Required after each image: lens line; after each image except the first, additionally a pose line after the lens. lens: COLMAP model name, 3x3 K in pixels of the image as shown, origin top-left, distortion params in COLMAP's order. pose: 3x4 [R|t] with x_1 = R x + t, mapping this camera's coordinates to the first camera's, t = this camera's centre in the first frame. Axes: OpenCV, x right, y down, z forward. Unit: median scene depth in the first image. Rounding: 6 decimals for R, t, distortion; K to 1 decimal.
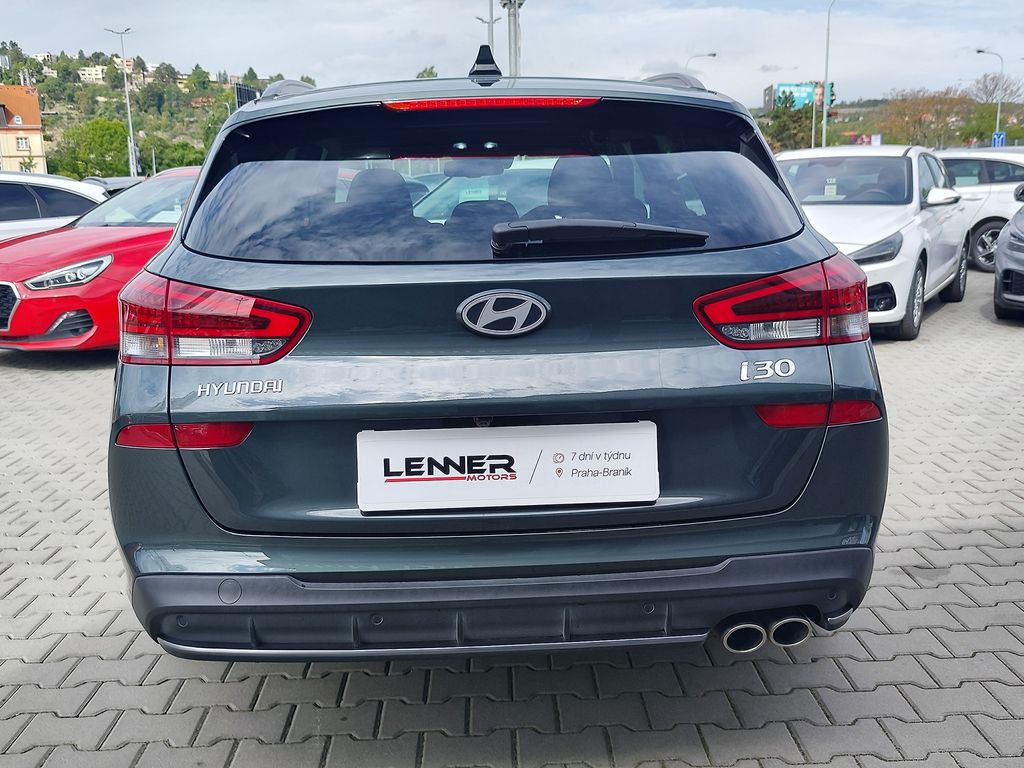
lens RADIAL K [[1009.0, 0, 512.0], [0, 1009.0, 384.0], [0, 0, 1]] dist [0.048333, -0.010900]
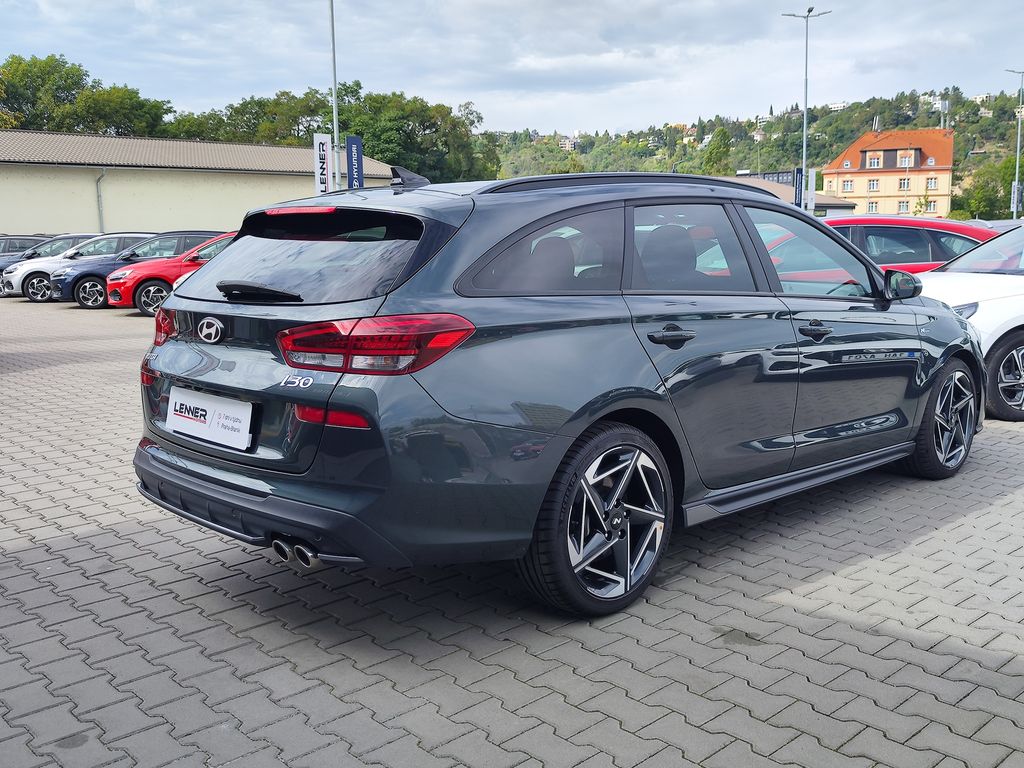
lens RADIAL K [[992.0, 0, 546.1], [0, 992.0, 408.7], [0, 0, 1]] dist [0.065317, -0.055116]
pose [[0.674334, 0.151560, -0.722706, 0.229484], [-0.157057, 0.985754, 0.060180, -0.018073], [0.721531, 0.072924, 0.688531, 0.031727]]
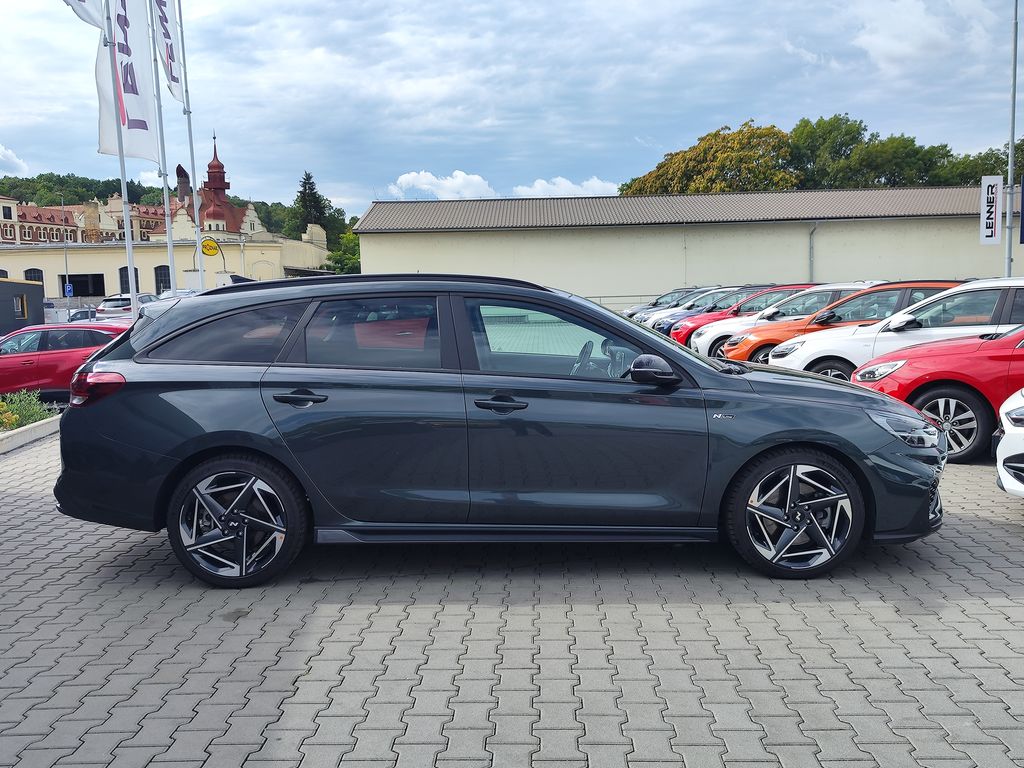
lens RADIAL K [[1041.8, 0, 548.6], [0, 1041.8, 397.1], [0, 0, 1]] dist [0.077311, -0.213856]
pose [[-0.028748, 0.136511, -0.990221, 0.430751], [-0.178872, 0.973938, 0.139459, -0.096052], [0.983452, 0.181133, -0.003581, 0.327439]]
